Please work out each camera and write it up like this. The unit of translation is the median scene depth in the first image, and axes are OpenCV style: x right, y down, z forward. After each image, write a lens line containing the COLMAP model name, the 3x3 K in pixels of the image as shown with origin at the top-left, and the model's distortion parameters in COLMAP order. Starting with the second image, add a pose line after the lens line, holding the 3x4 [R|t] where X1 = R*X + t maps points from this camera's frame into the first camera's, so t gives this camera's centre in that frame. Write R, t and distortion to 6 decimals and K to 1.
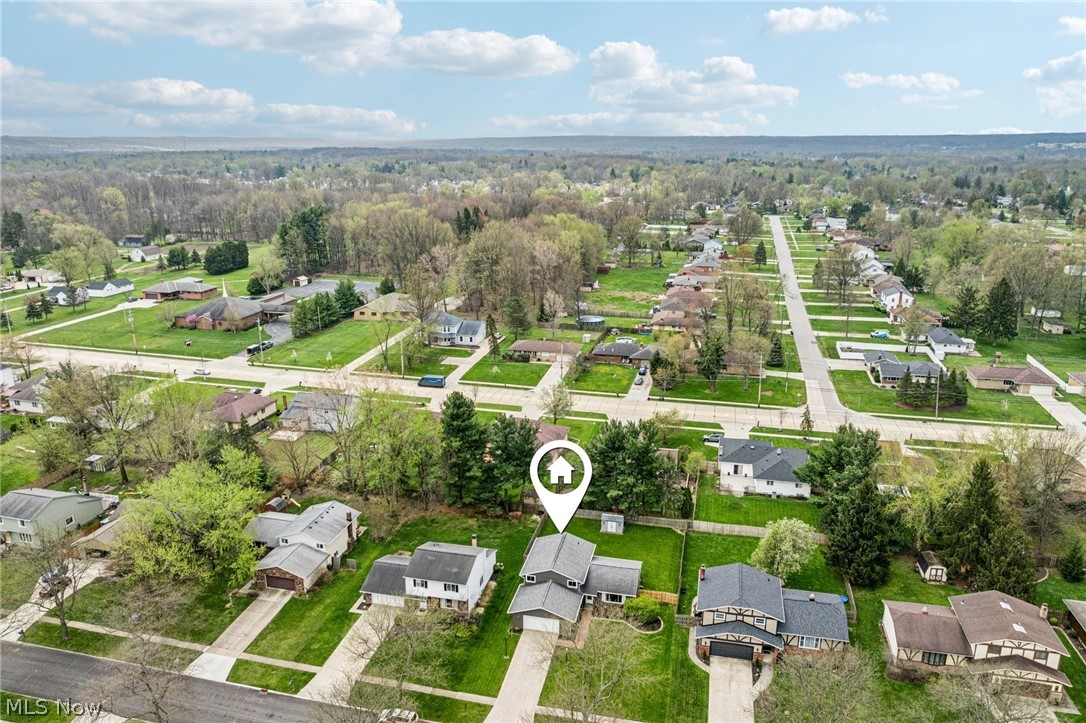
lens RADIAL K [[771.6, 0, 543.0], [0, 771.6, 361.5], [0, 0, 1]] dist [-0.039049, 0.003396]
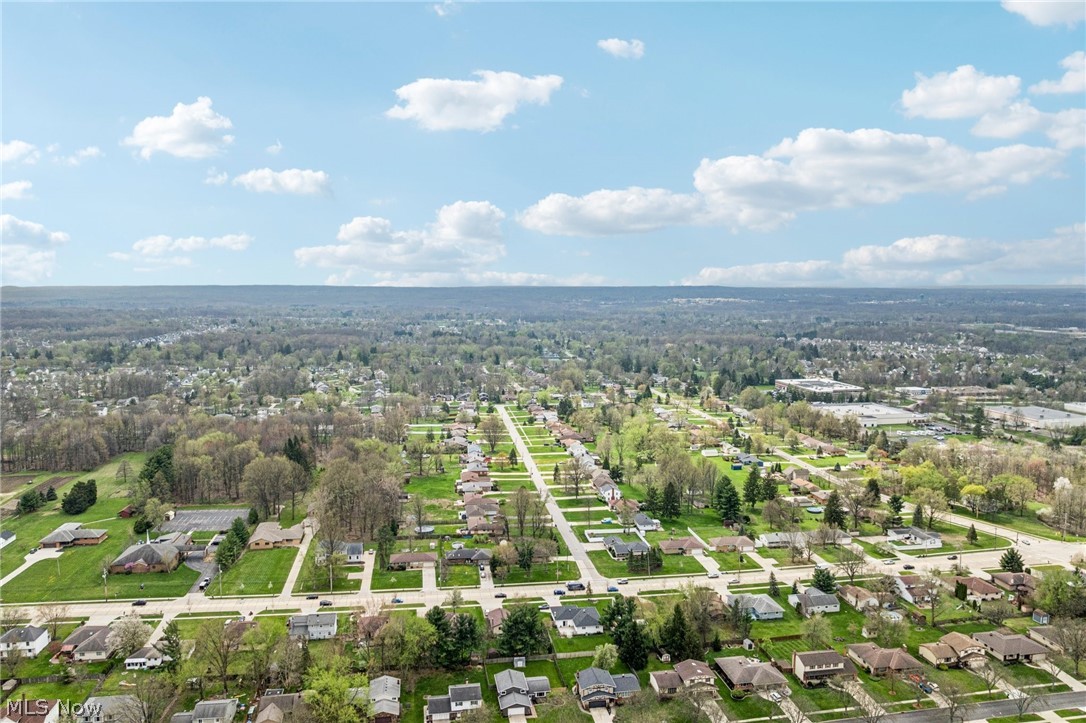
lens RADIAL K [[757.8, 0, 543.0], [0, 757.8, 361.5], [0, 0, 1]] dist [-0.023384, 0.000104]
pose [[0.924108, -0.030080, 0.380945, -0.366507], [0.102411, 0.979925, -0.171055, -0.135262], [-0.368152, 0.197086, 0.908637, -0.608654]]
